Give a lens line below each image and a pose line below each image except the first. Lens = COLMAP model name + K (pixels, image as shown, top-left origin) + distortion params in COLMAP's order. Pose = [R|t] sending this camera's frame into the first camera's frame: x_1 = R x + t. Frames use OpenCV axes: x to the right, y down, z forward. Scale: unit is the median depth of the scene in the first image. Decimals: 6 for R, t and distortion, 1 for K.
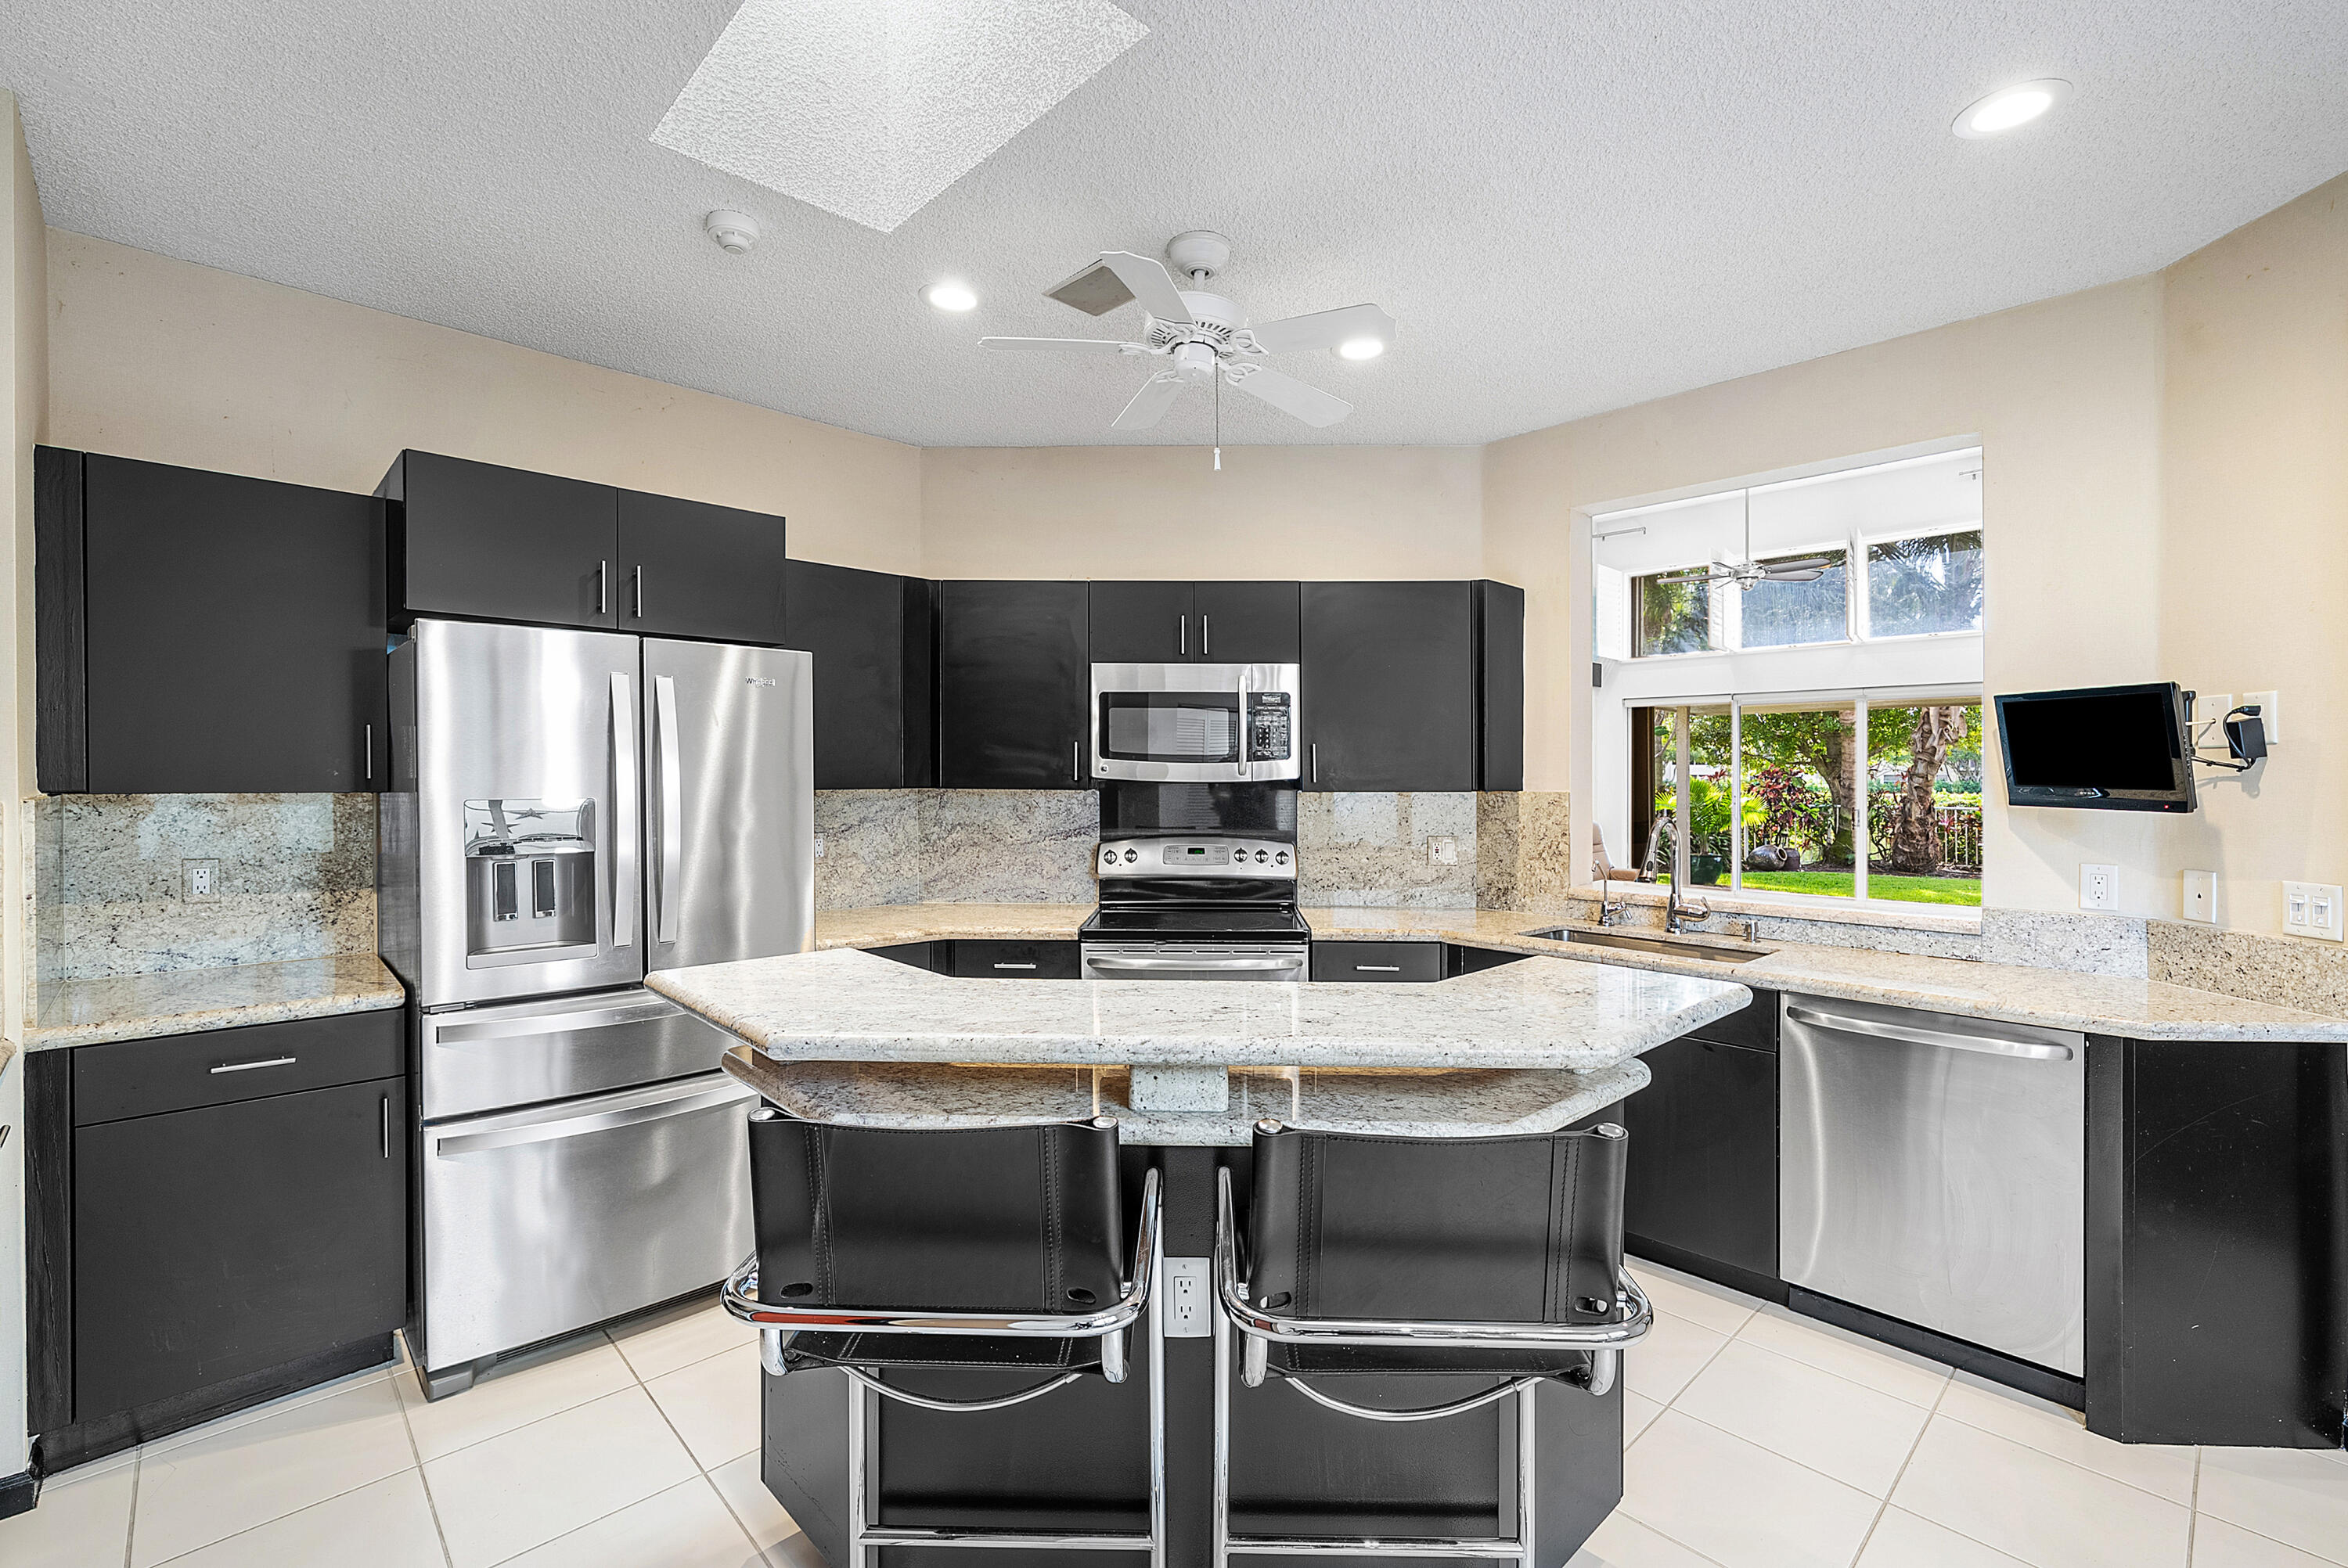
lens RADIAL K [[1039.0, 0, 1184.3], [0, 1039.0, 785.3], [0, 0, 1]] dist [0.002807, 0.000399]
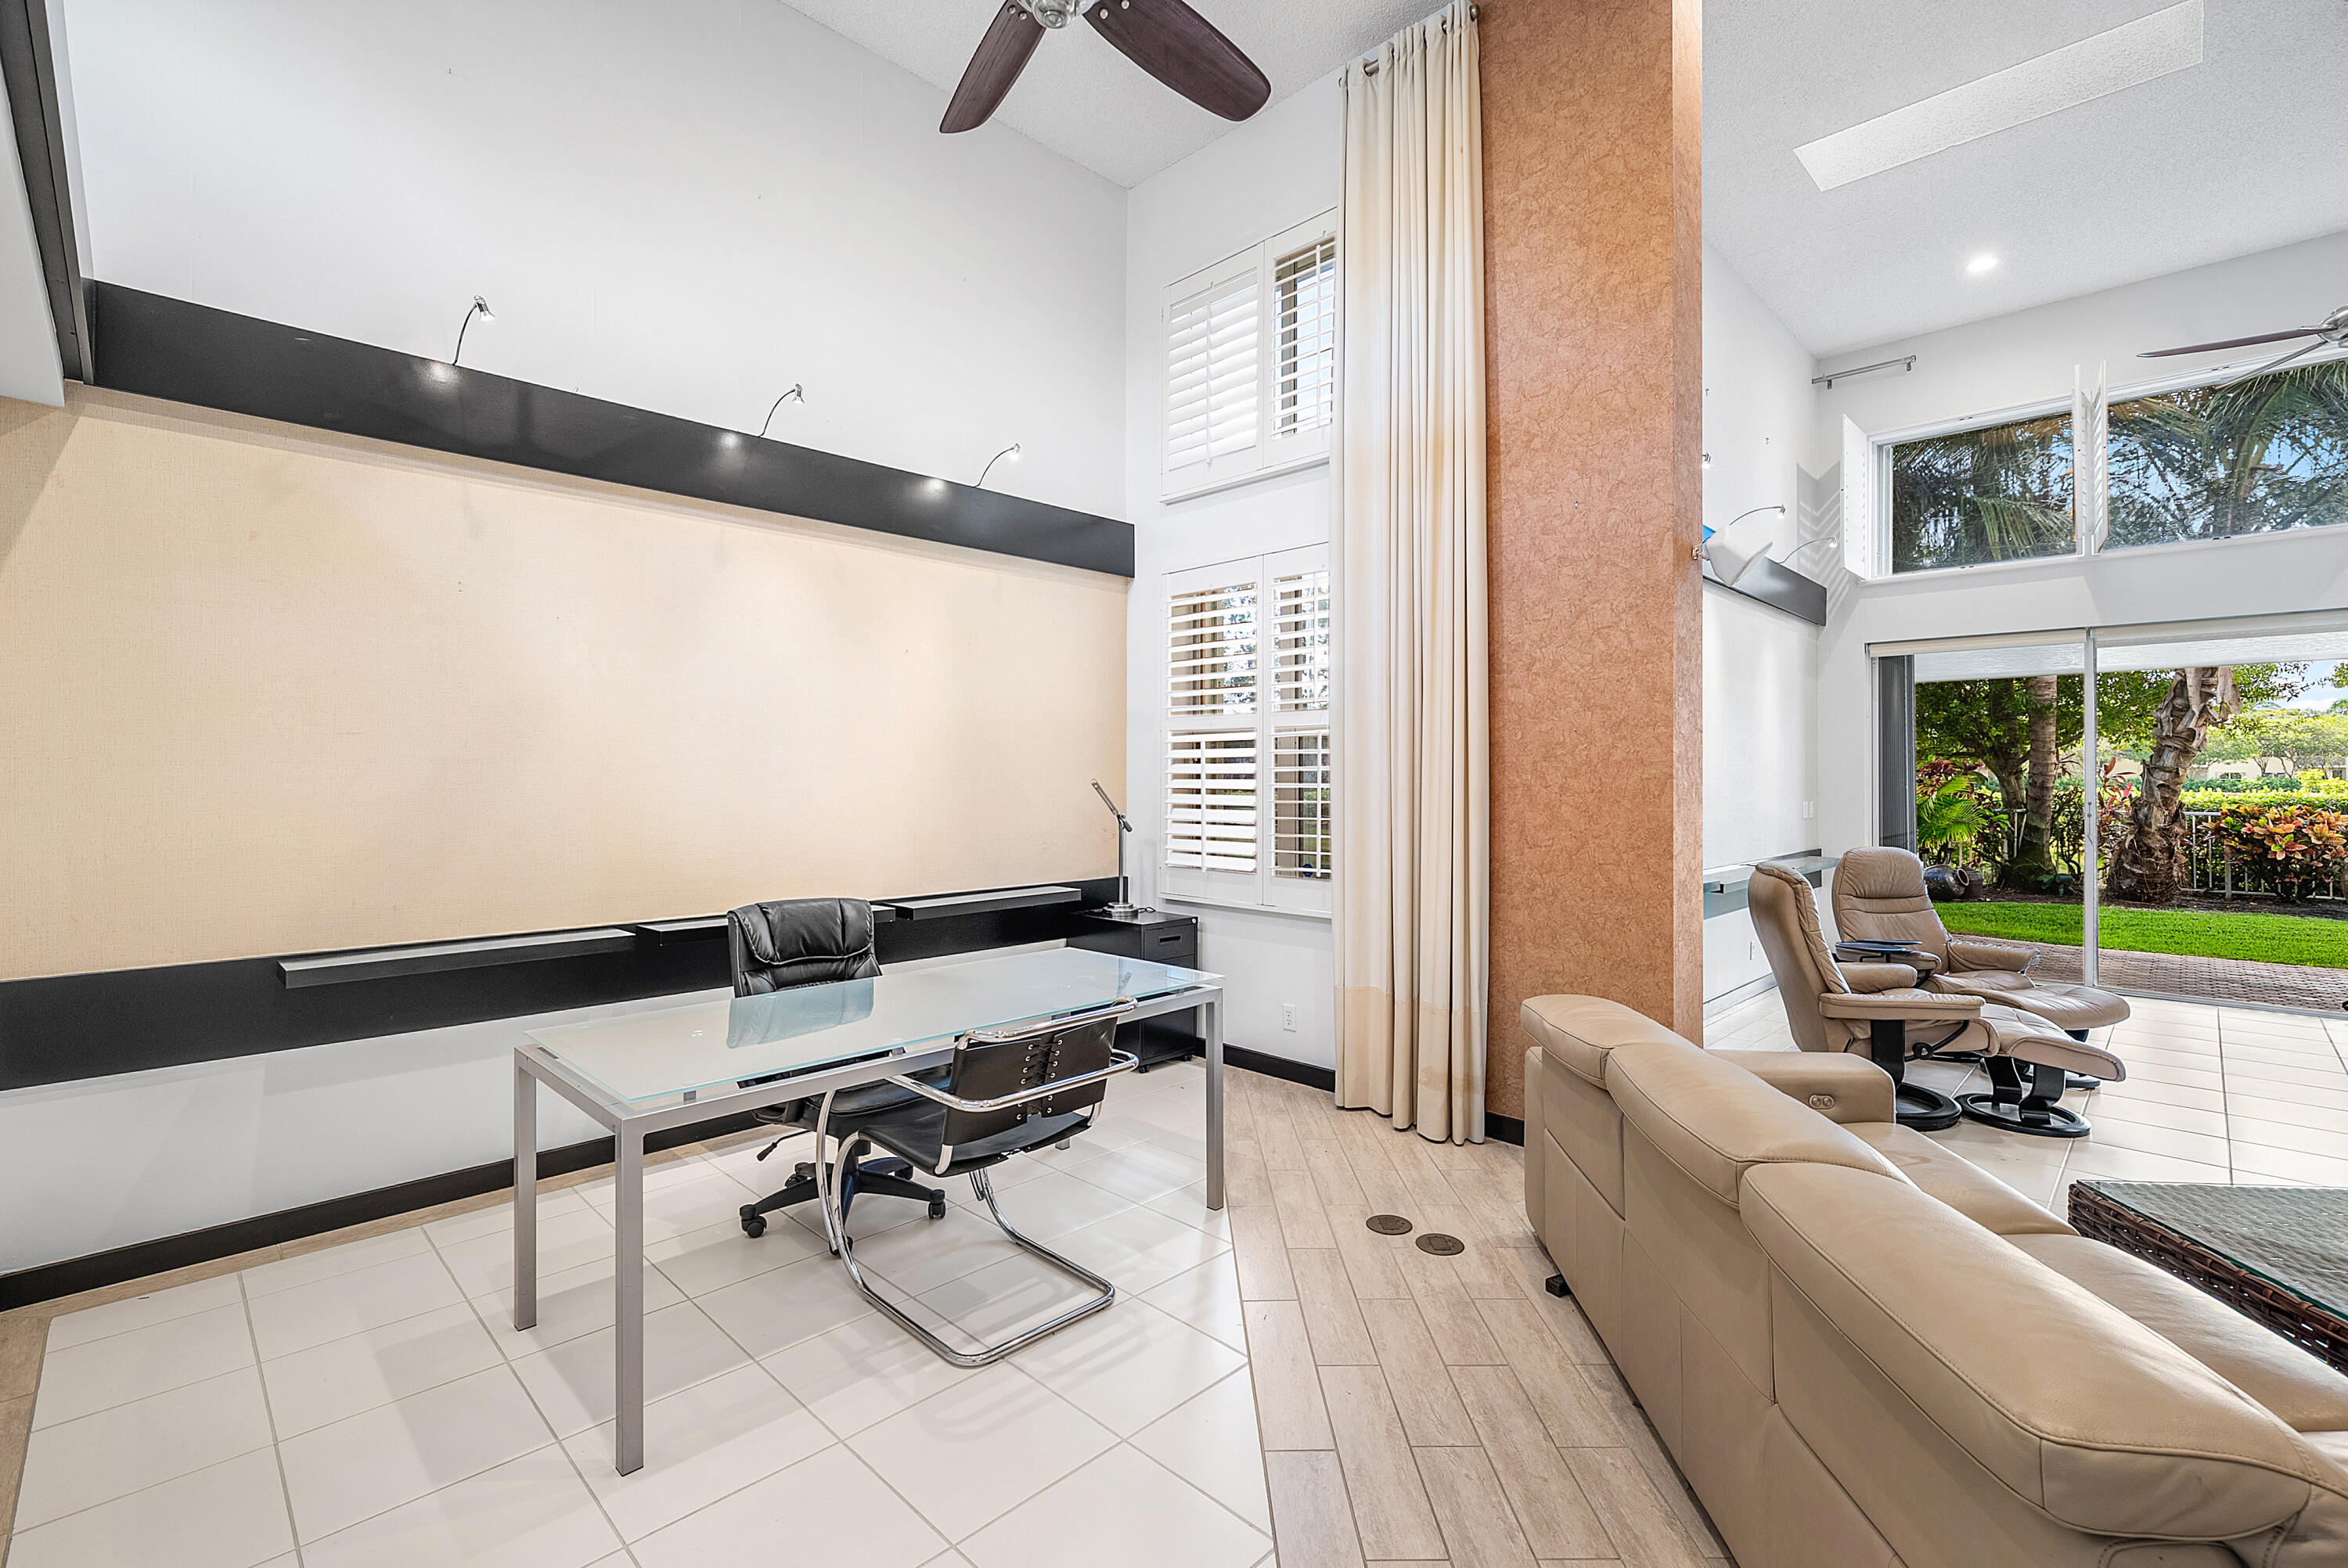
lens RADIAL K [[1039.0, 0, 1166.0], [0, 1039.0, 775.1], [0, 0, 1]] dist [0.002807, 0.000399]
pose [[0.999866, -0.005812, 0.015317, 0.001969], [0.005957, 0.999938, -0.009401, -0.002485], [-0.015262, 0.009491, 0.999838, 0.286487]]
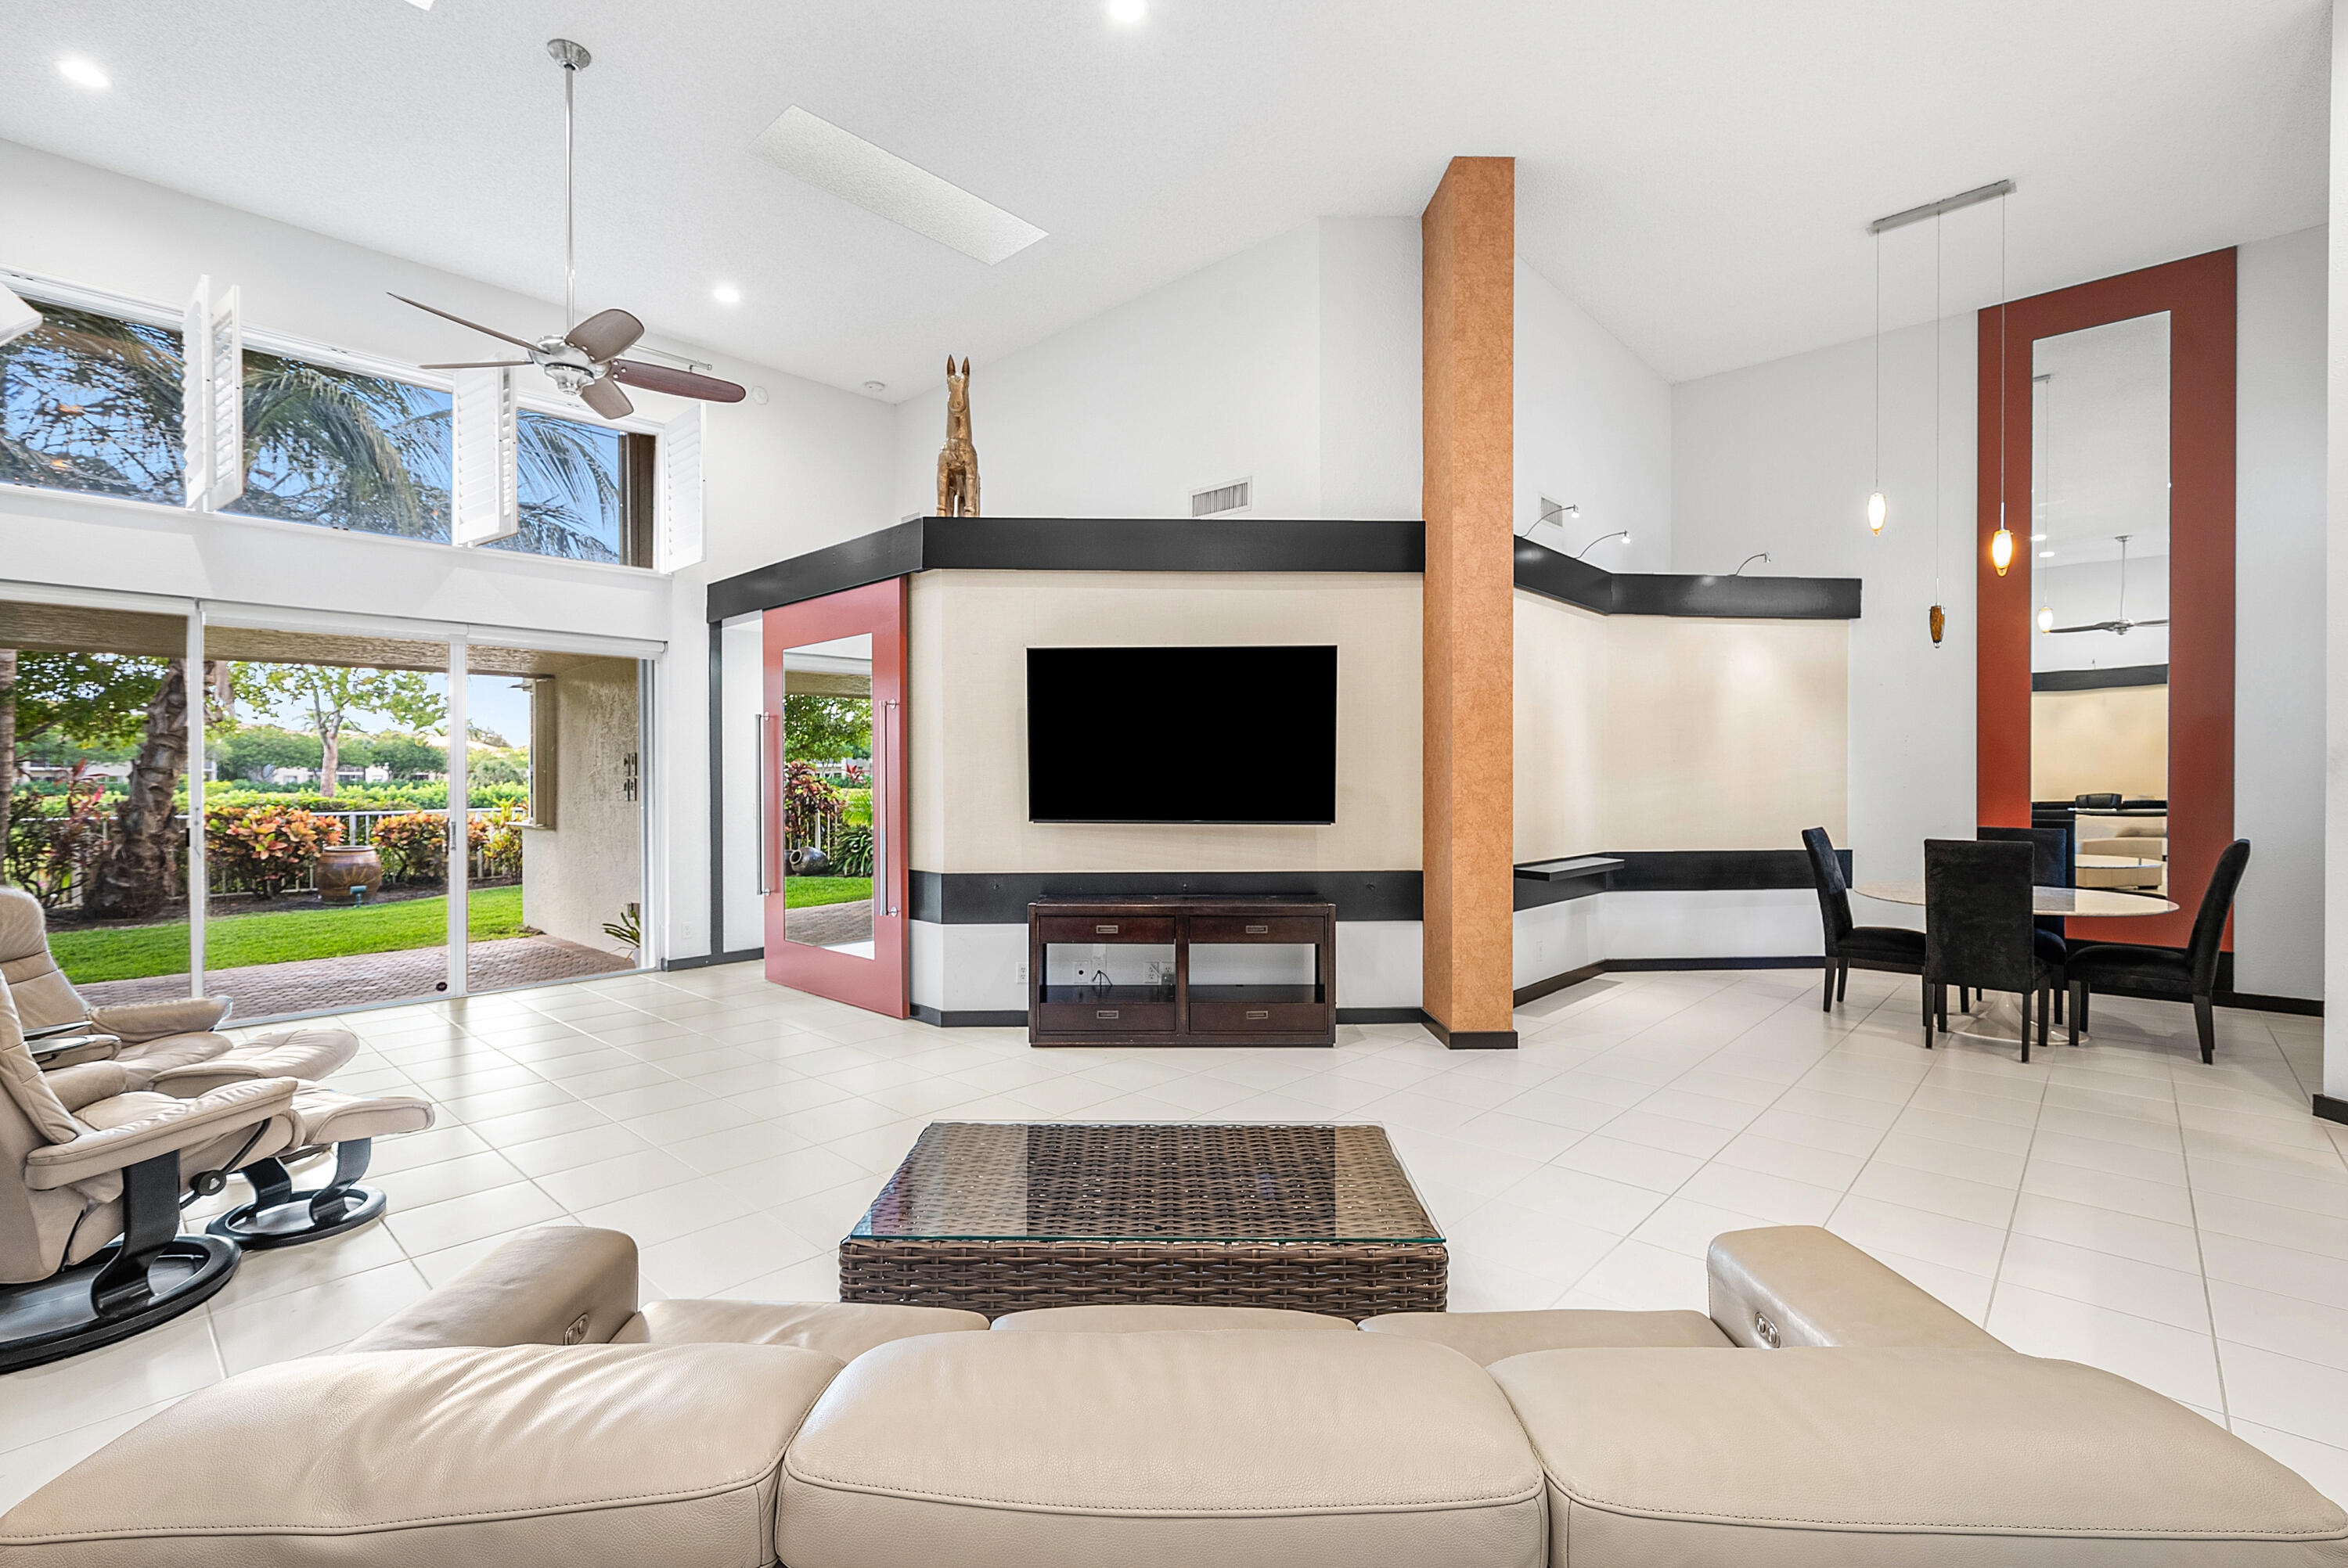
lens RADIAL K [[1039.0, 0, 1161.2], [0, 1039.0, 784.2], [0, 0, 1]] dist [0.002807, 0.000399]
pose [[-0.047052, -0.013826, 0.998797, 0.013237], [0.011266, 0.999833, 0.014371, -0.002701], [-0.998829, 0.011928, -0.046888, 0.392008]]
